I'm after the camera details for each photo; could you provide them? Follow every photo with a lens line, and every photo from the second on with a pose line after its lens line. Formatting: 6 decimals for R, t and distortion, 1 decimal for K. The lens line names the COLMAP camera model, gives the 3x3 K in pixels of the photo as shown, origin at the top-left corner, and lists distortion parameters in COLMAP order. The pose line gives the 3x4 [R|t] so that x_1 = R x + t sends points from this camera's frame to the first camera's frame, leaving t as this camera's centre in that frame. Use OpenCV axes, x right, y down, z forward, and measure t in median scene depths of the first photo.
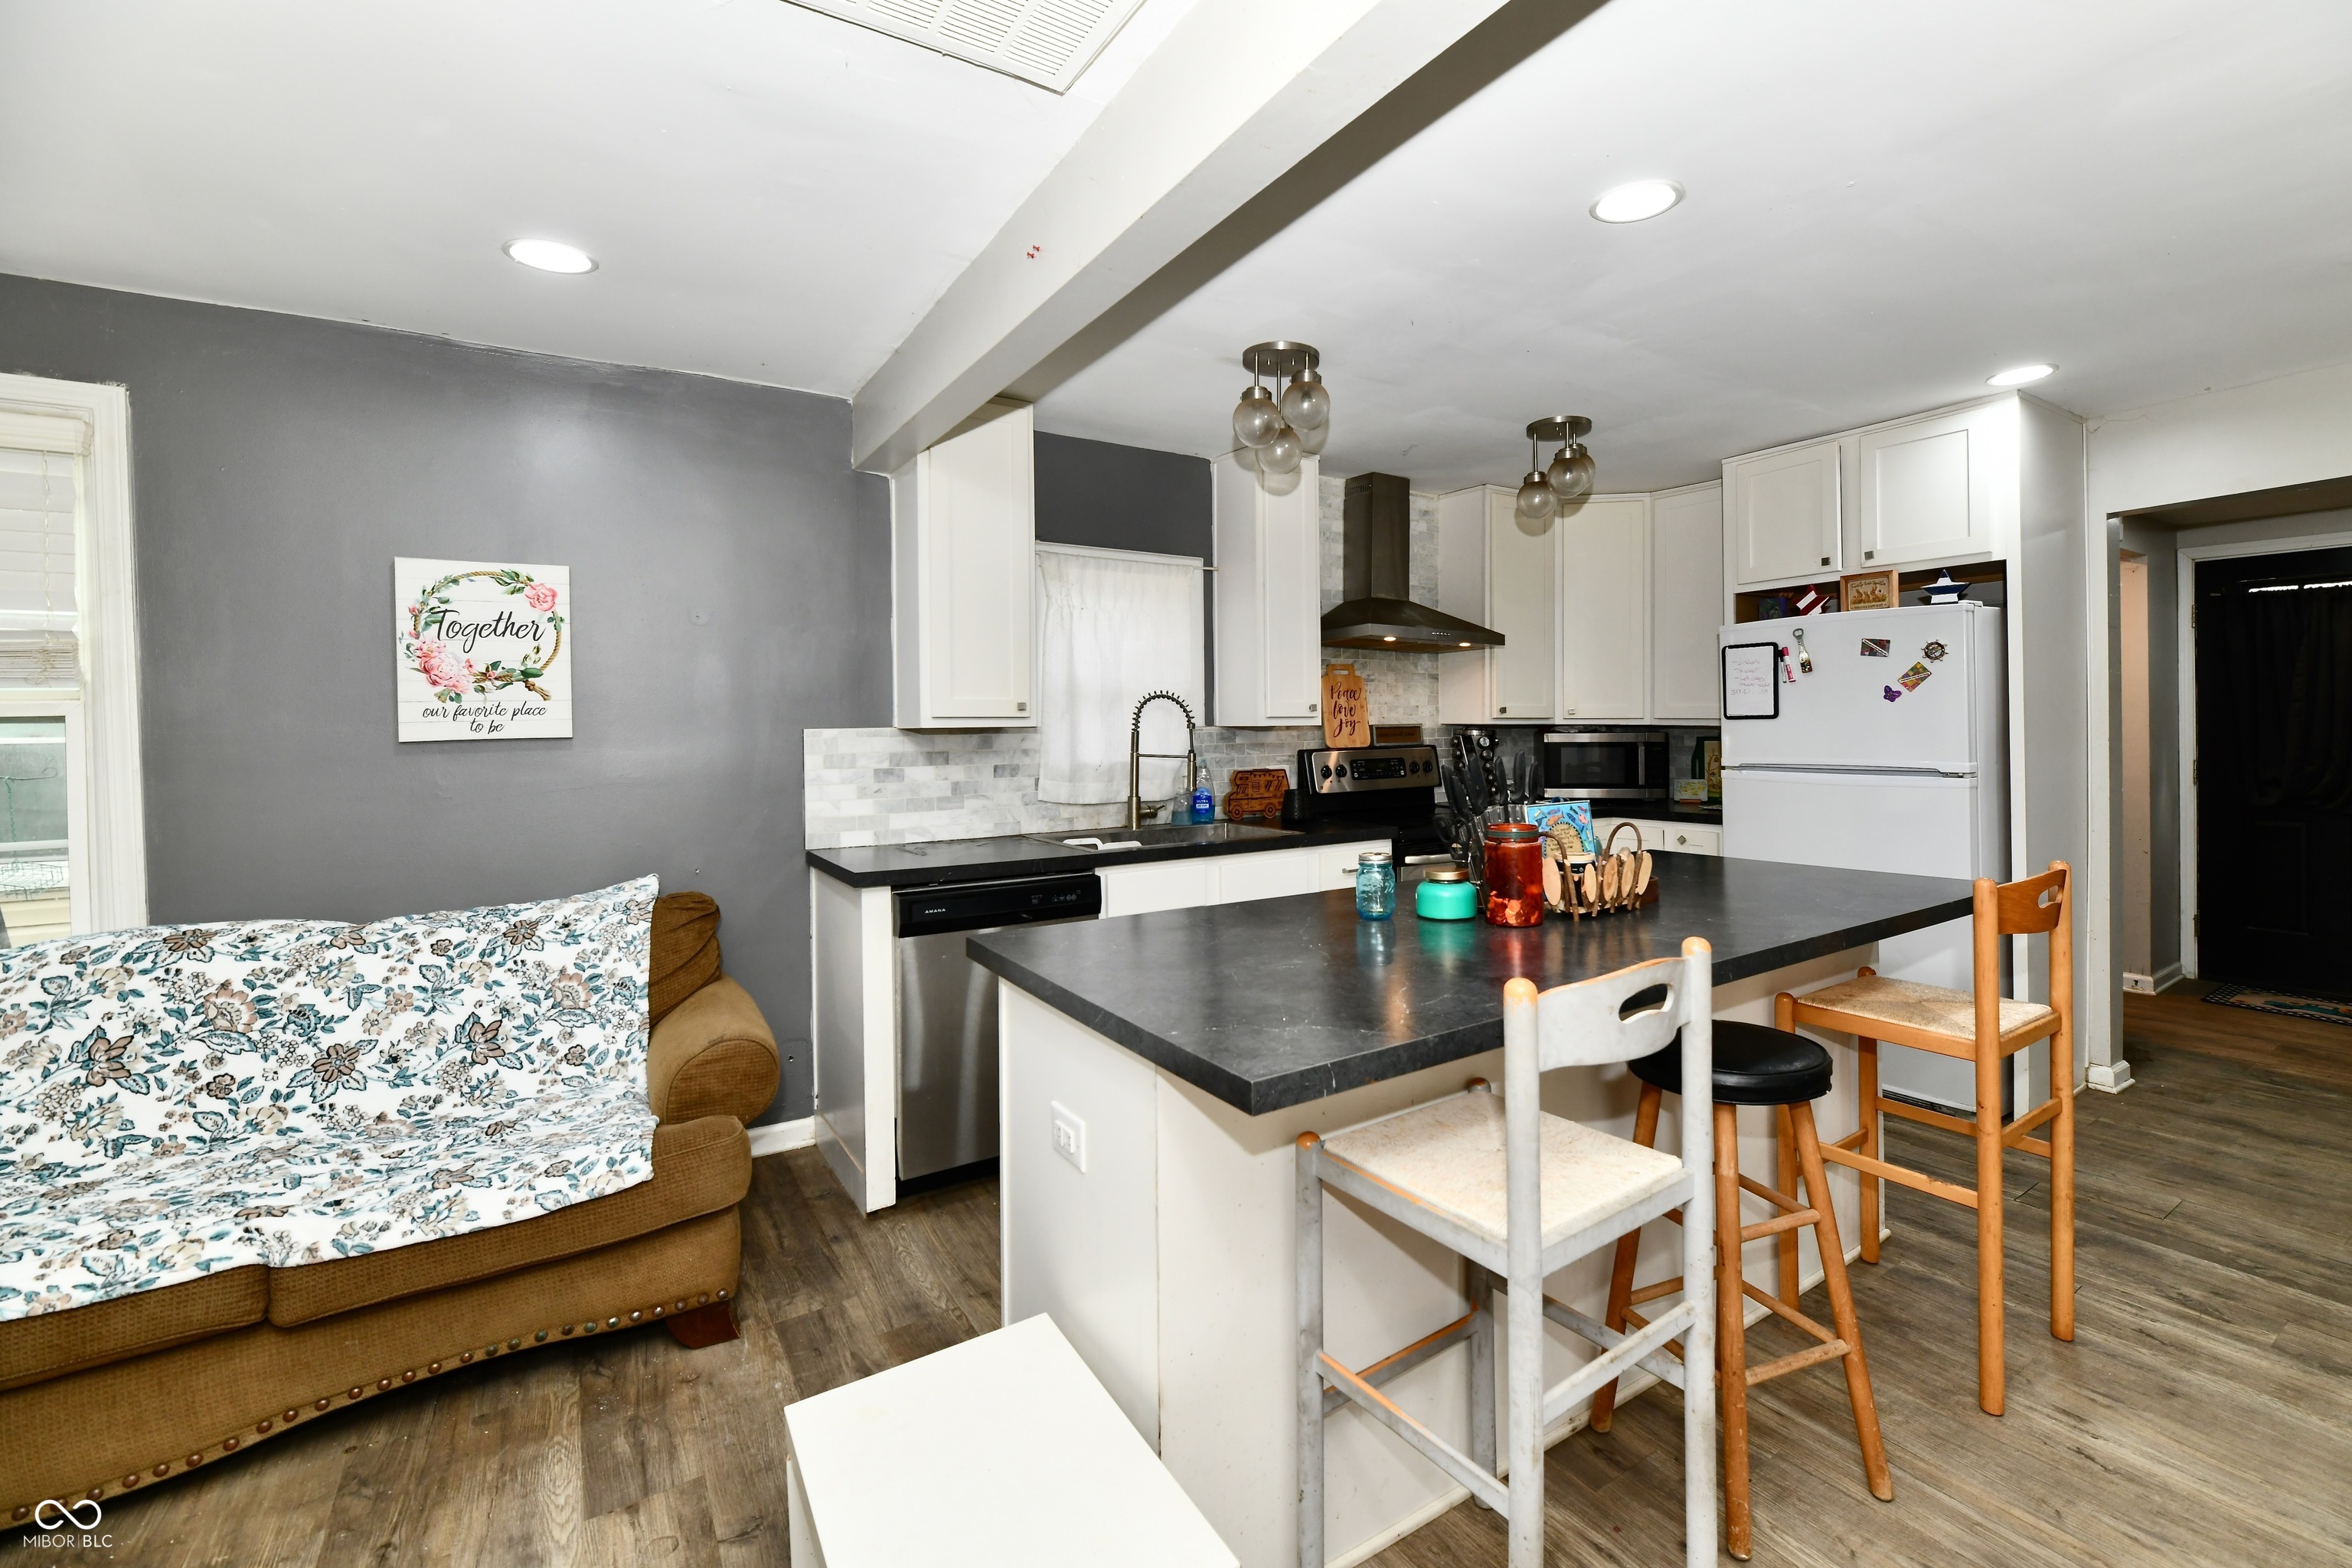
lens RADIAL K [[976.5, 0, 1268.4], [0, 976.5, 736.5], [0, 0, 1]] dist [0.001596, -0.004269]
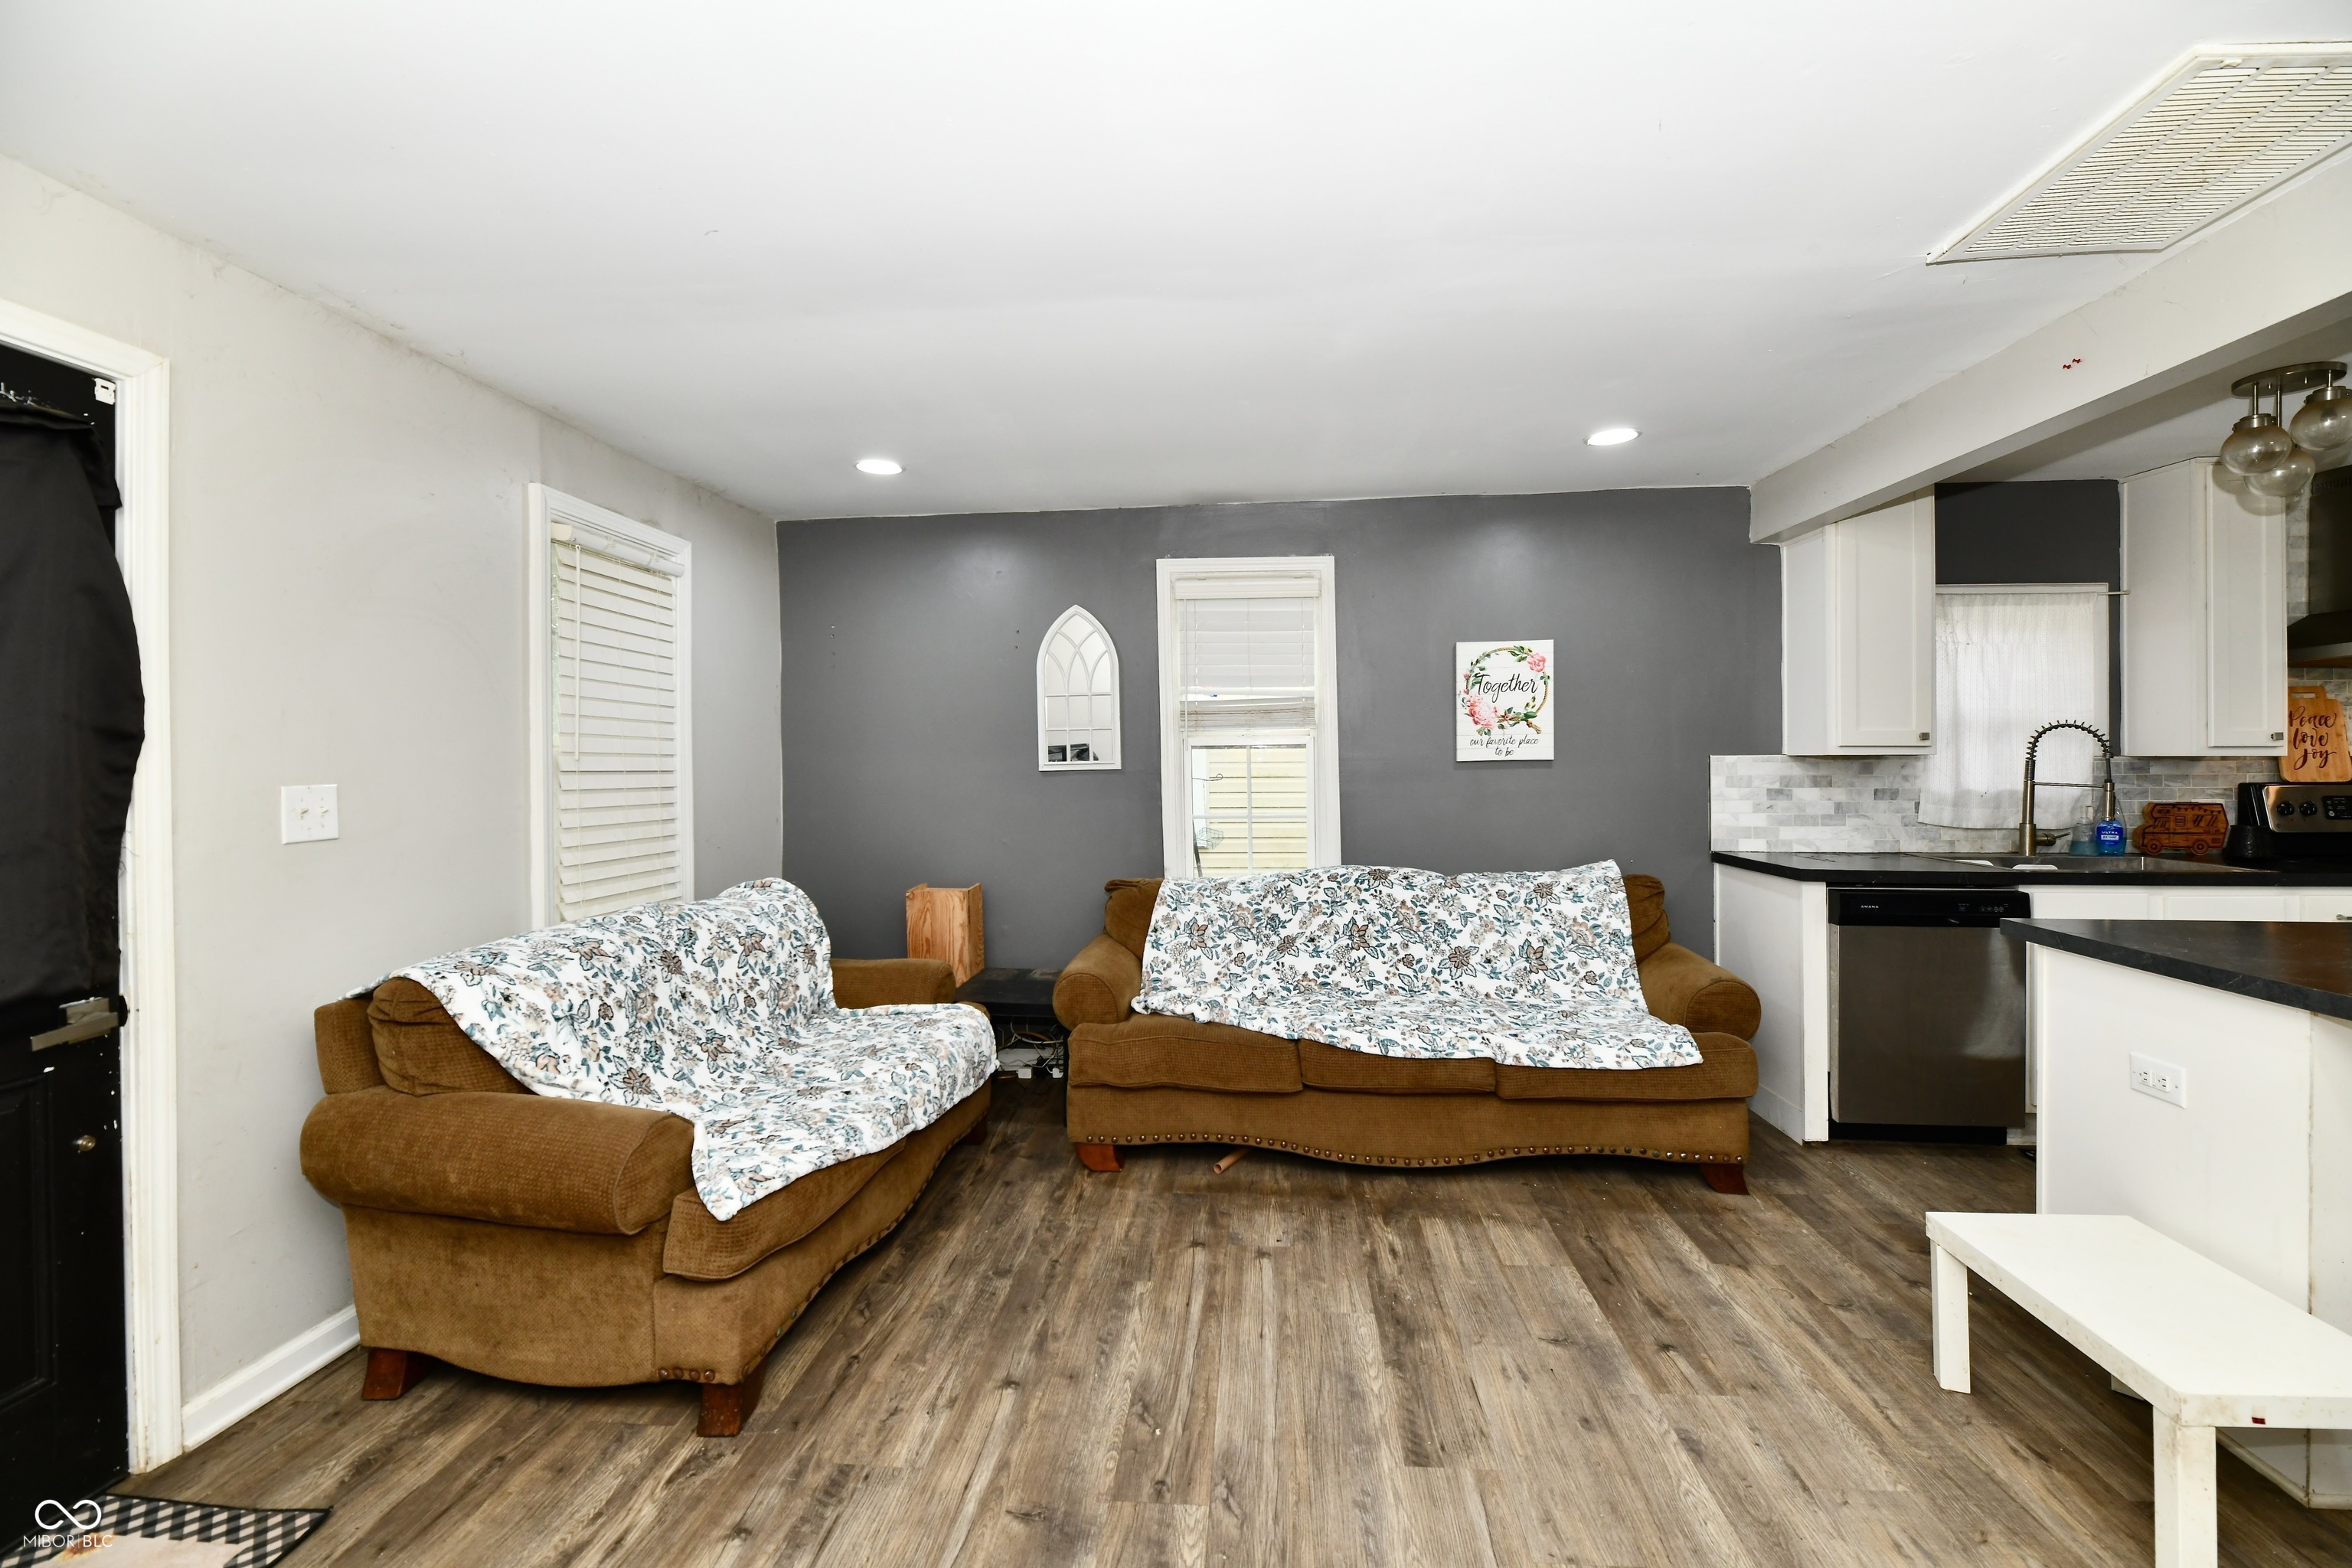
lens RADIAL K [[976.5, 0, 1187.9], [0, 976.5, 765.2], [0, 0, 1]] dist [0.001596, -0.004269]
pose [[0.782224, 0.014022, -0.622839, -0.226216], [-0.013807, 0.999891, 0.005170, 0.008411], [0.622844, 0.004556, 0.782333, -0.421308]]
